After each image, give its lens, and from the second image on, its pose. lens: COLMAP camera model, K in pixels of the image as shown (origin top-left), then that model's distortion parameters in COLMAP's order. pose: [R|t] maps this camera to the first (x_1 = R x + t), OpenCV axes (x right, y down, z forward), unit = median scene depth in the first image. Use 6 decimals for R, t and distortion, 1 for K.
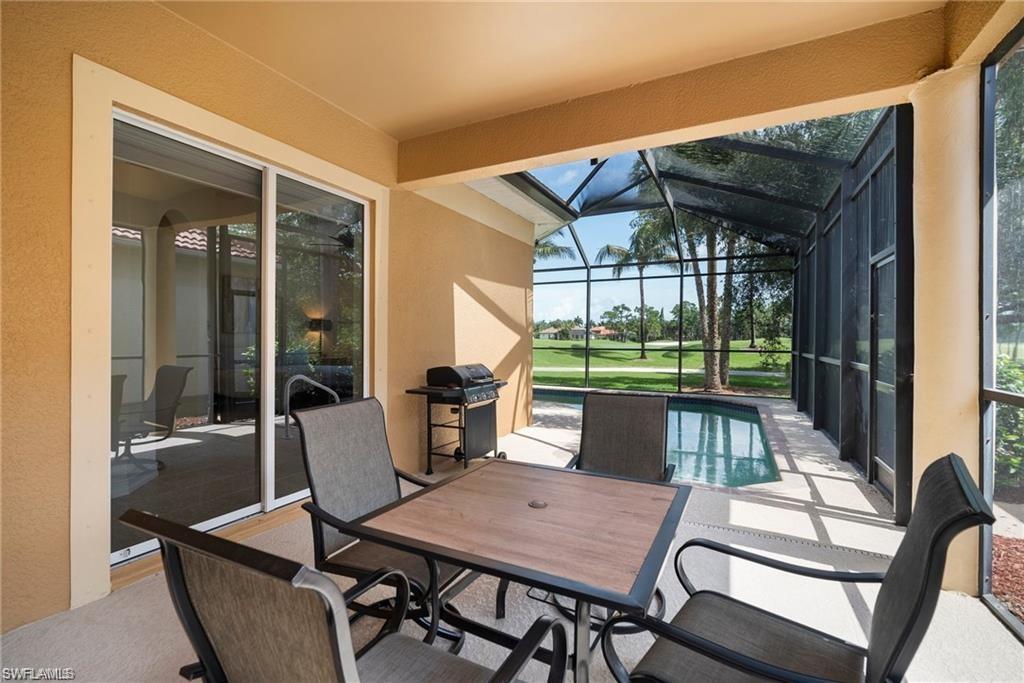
lens RADIAL K [[453.2, 0, 515.1], [0, 453.2, 338.1], [0, 0, 1]] dist [-0.002666, -0.000160]
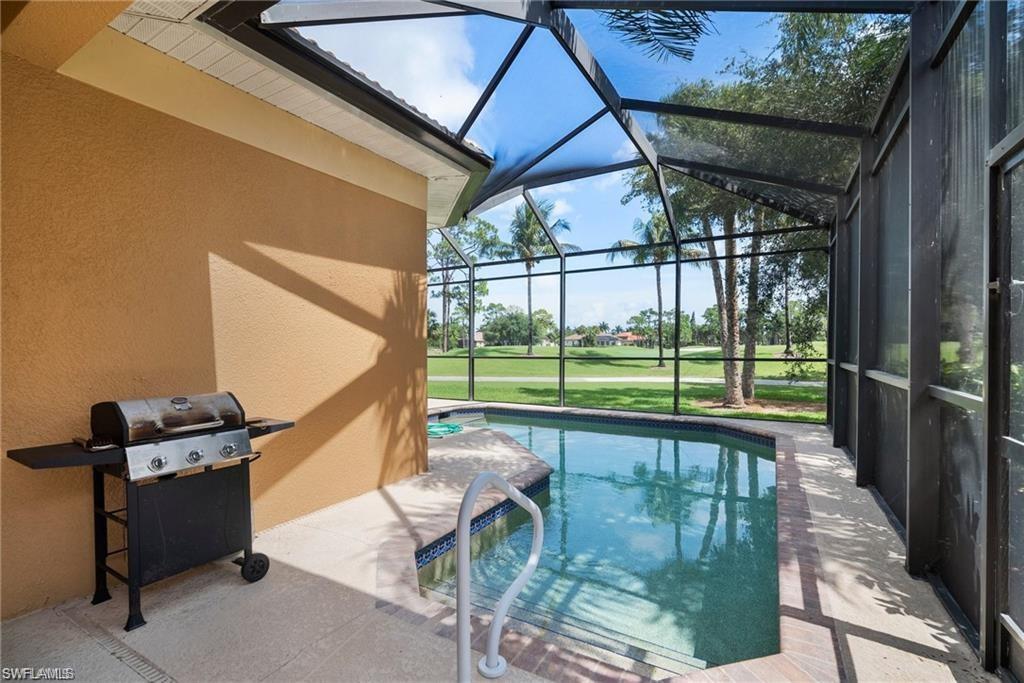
lens RADIAL K [[461.7, 0, 511.6], [0, 461.7, 350.2], [0, 0, 1]] dist [-0.003030, 0.000087]
pose [[0.997839, -0.010141, -0.064926, 0.125859], [0.010807, 0.999892, 0.009919, 0.001204], [0.064819, -0.010600, 0.997841, 0.186440]]
